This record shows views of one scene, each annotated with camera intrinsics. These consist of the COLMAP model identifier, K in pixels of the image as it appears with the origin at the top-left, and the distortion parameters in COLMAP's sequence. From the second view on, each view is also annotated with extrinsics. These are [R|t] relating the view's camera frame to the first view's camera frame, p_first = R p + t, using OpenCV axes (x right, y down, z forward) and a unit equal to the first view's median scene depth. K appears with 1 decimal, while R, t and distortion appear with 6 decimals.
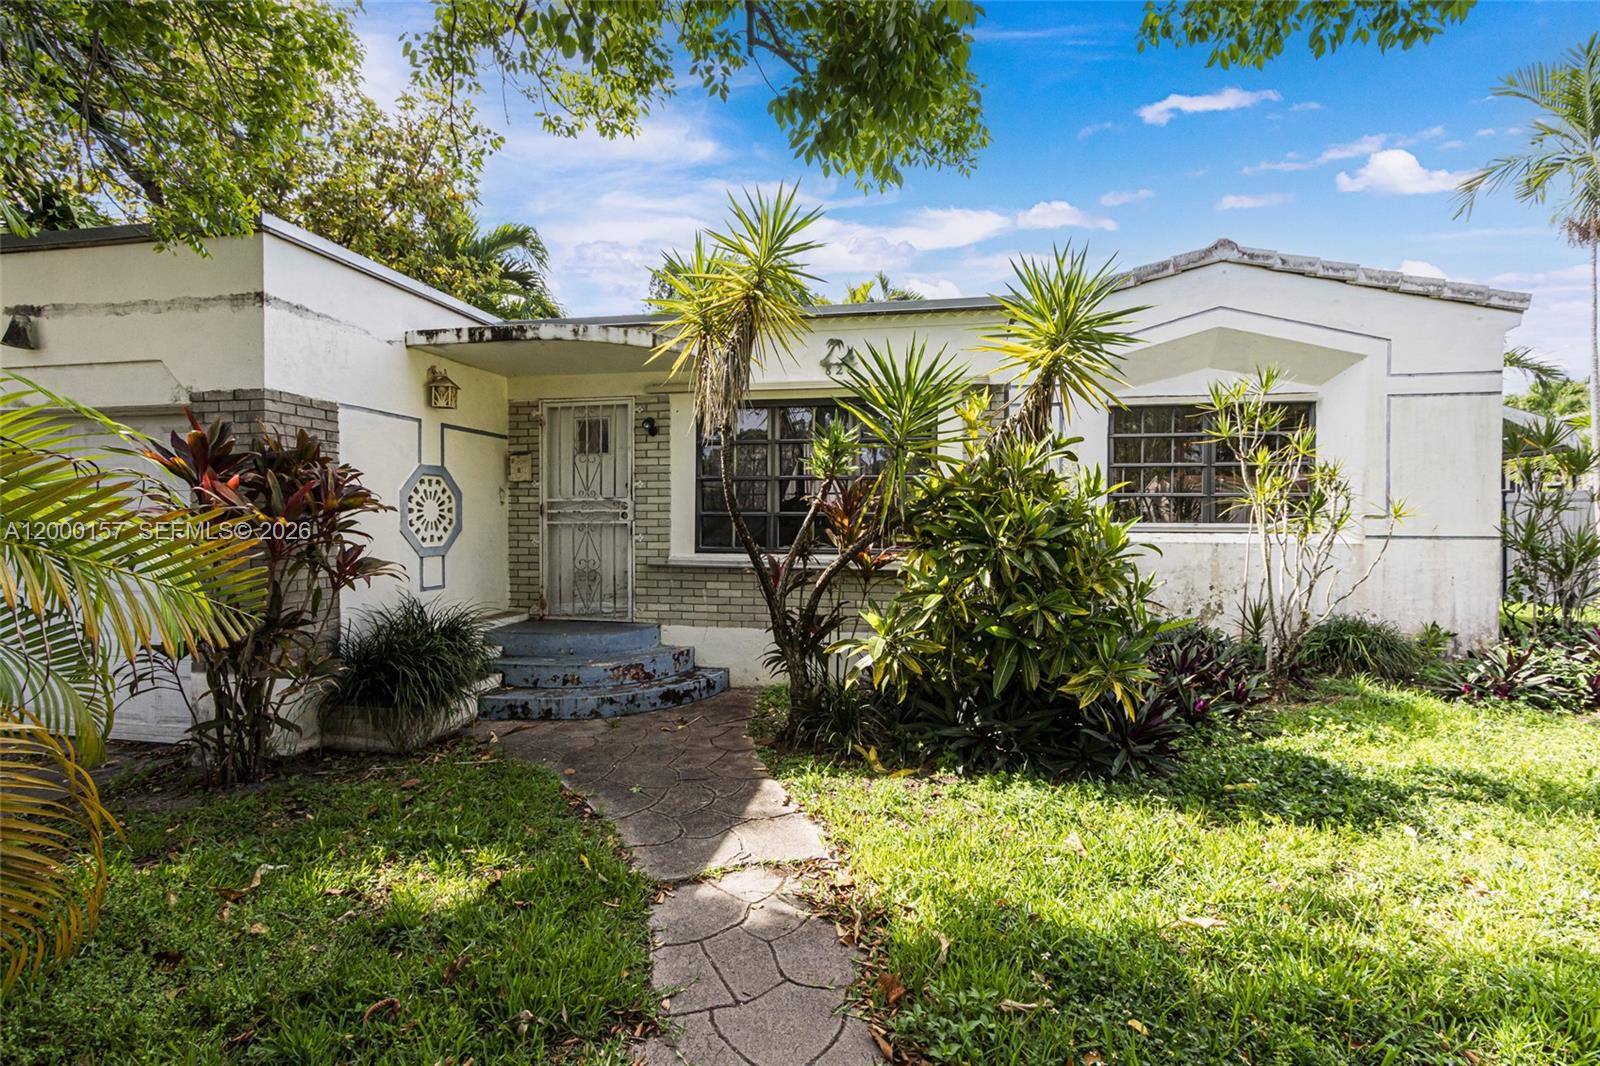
lens RADIAL K [[738.2, 0, 801.4], [0, 738.2, 520.5], [0, 0, 1]] dist [0.001631, -0.000687]
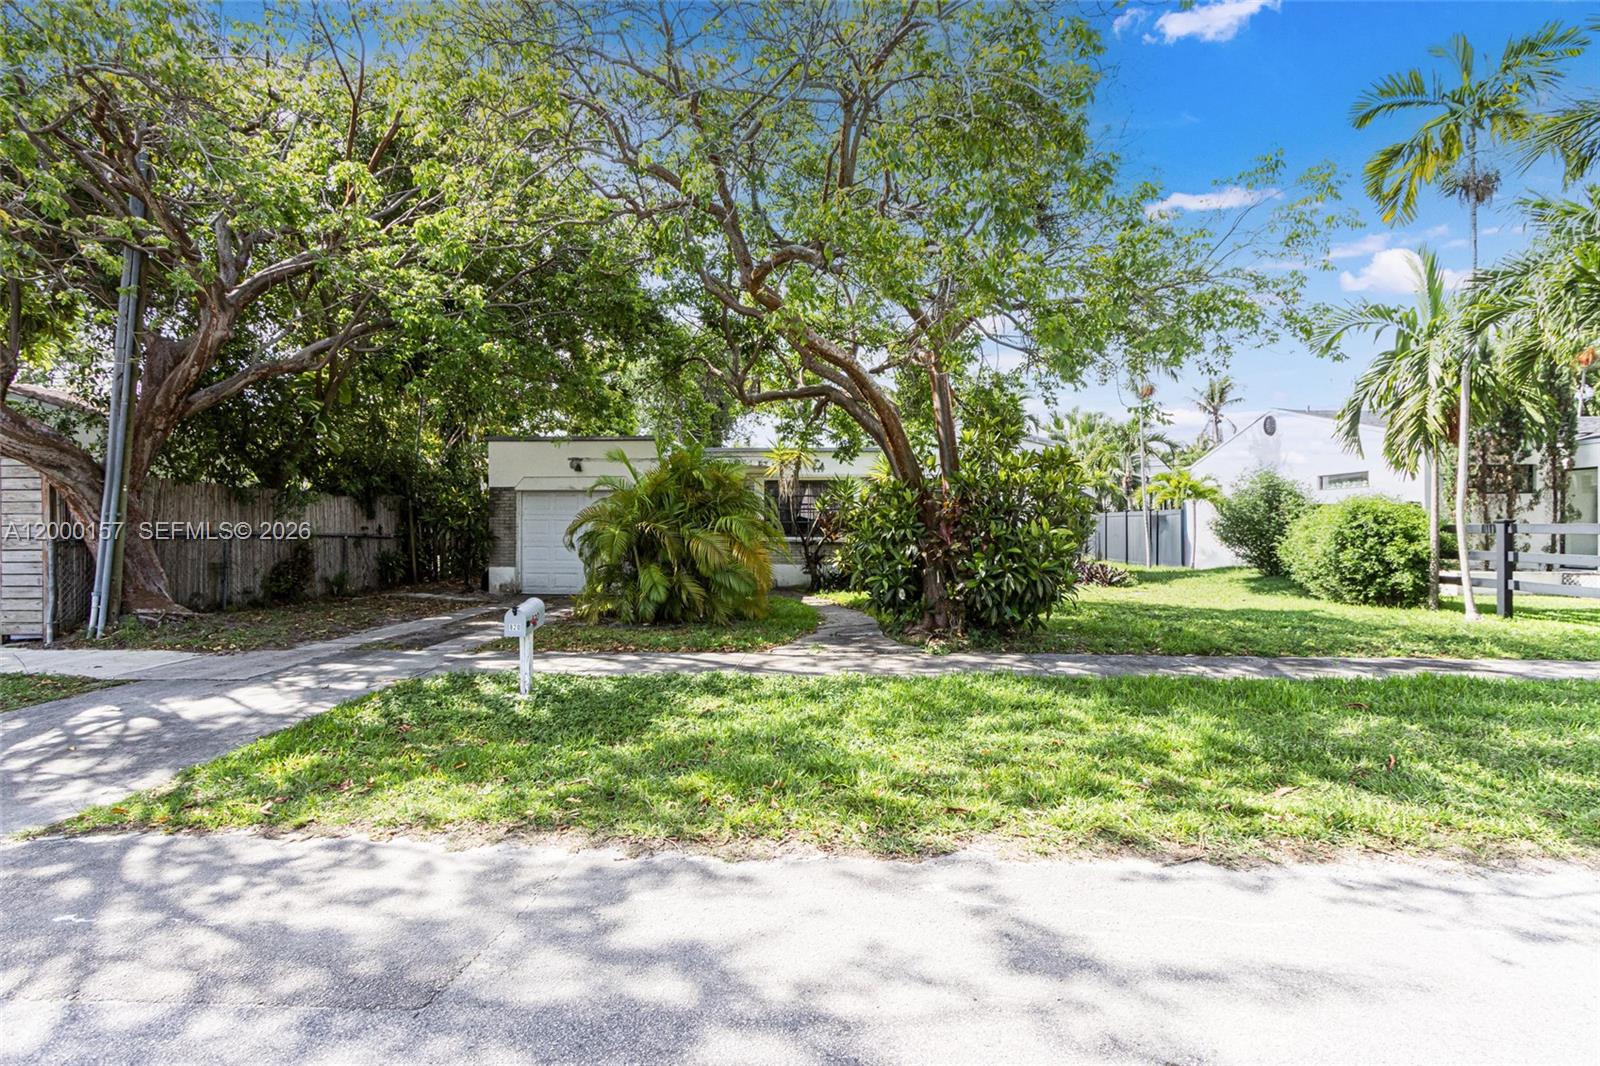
lens RADIAL K [[738.2, 0, 801.4], [0, 738.2, 520.5], [0, 0, 1]] dist [0.001631, -0.000687]
pose [[0.991932, 0.000795, 0.126768, -0.392012], [0.000359, 0.999959, -0.009076, 0.009867], [-0.126770, 0.009048, 0.991891, -1.872128]]
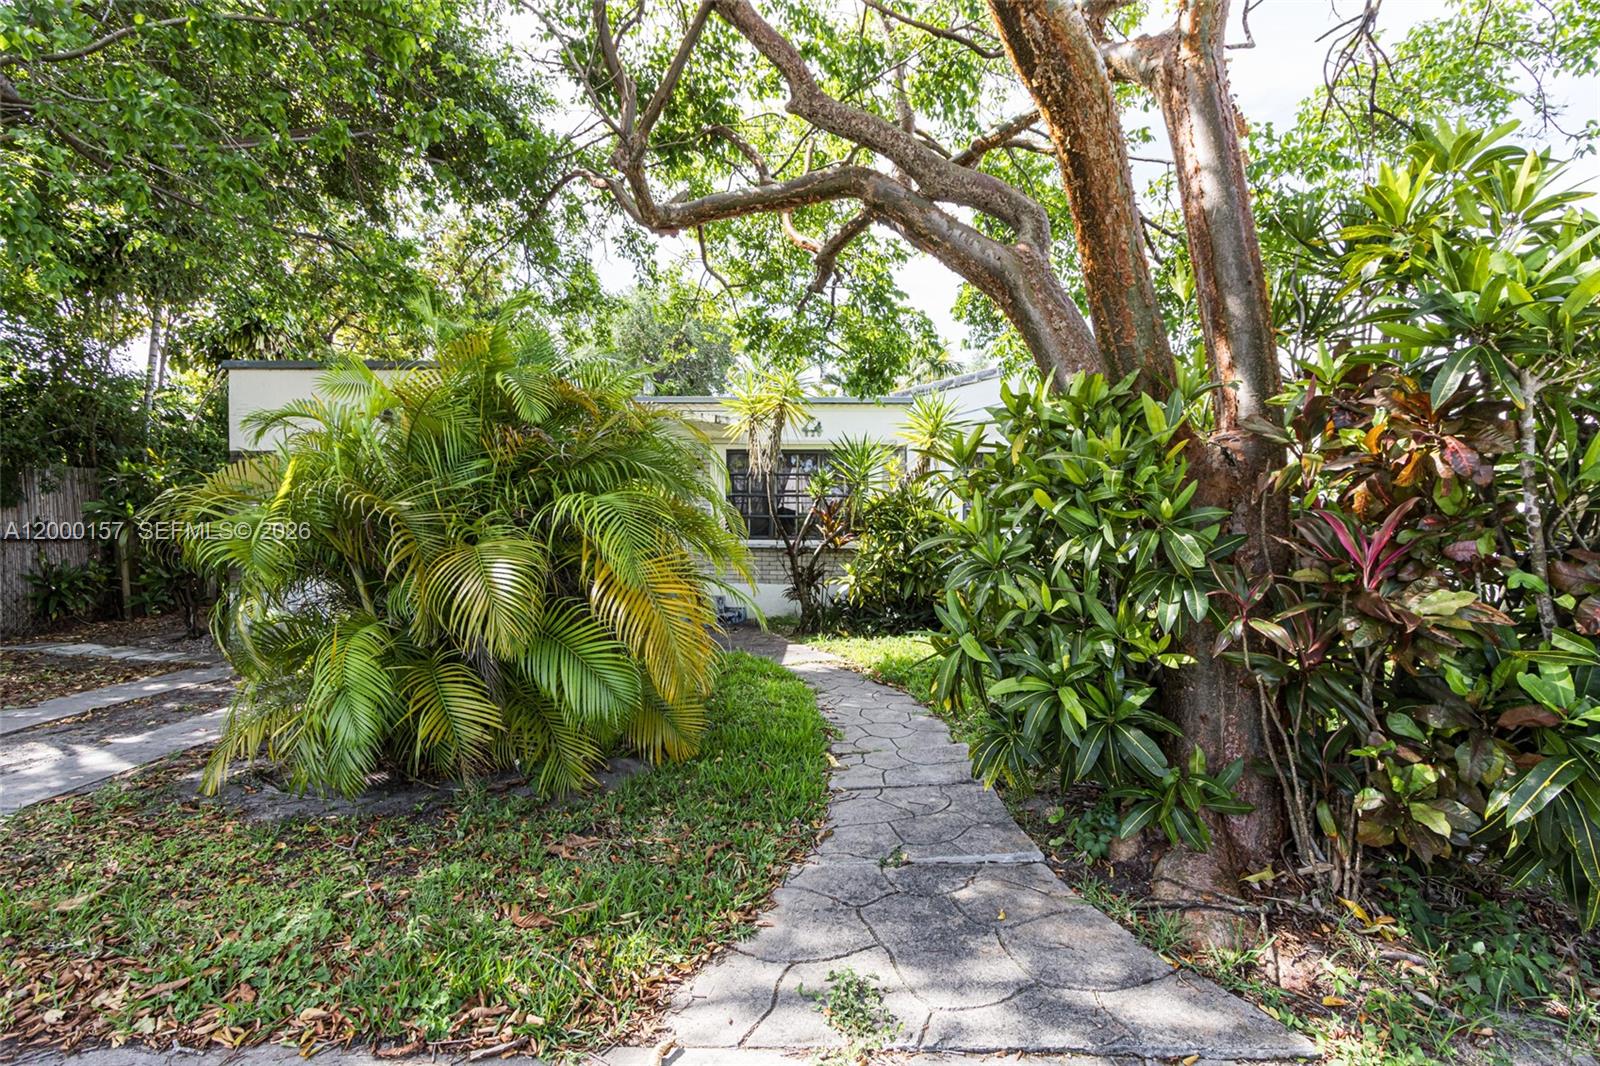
lens RADIAL K [[738.2, 0, 801.4], [0, 738.2, 520.5], [0, 0, 1]] dist [0.001631, -0.000687]
pose [[0.988115, 0.000850, 0.153714, -0.260527], [-0.000272, 0.999993, -0.003781, 0.007523], [-0.153716, 0.003694, 0.988108, -0.768569]]
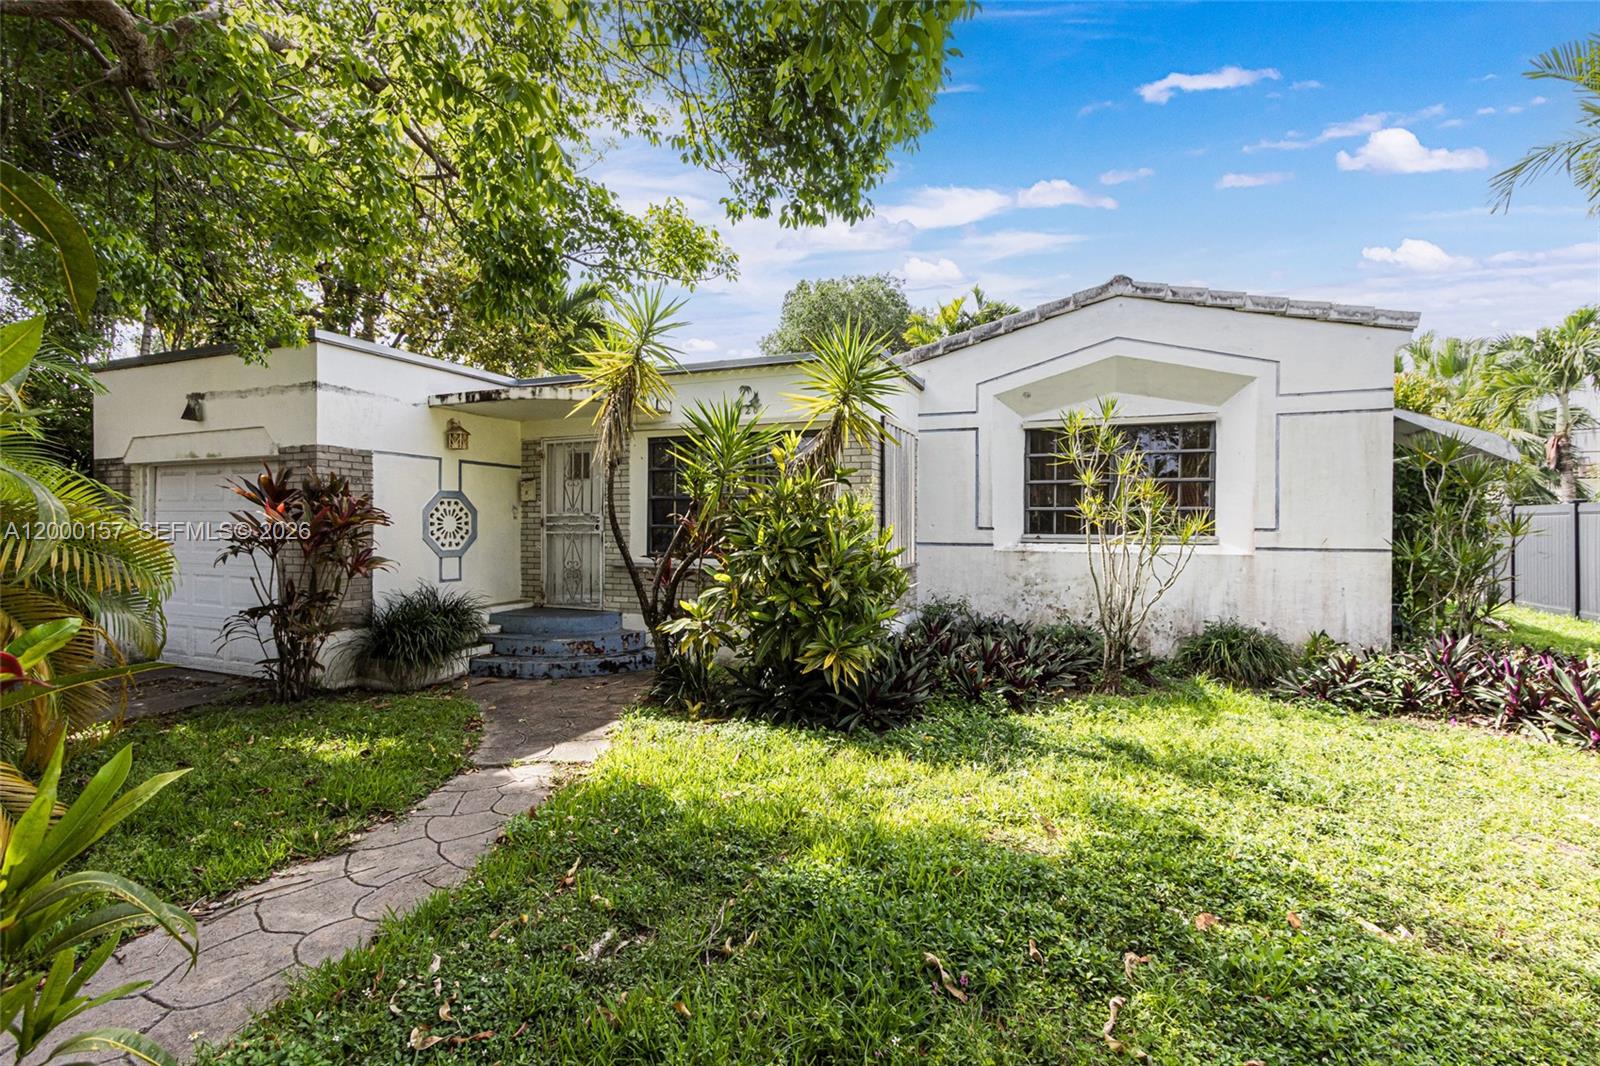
lens RADIAL K [[738.2, 0, 801.4], [0, 738.2, 520.5], [0, 0, 1]] dist [0.001631, -0.000687]
pose [[0.977877, -0.000046, -0.209179, 0.425535], [-0.002207, 0.999942, -0.010536, -0.006673], [0.209168, 0.010764, 0.977821, -0.206204]]
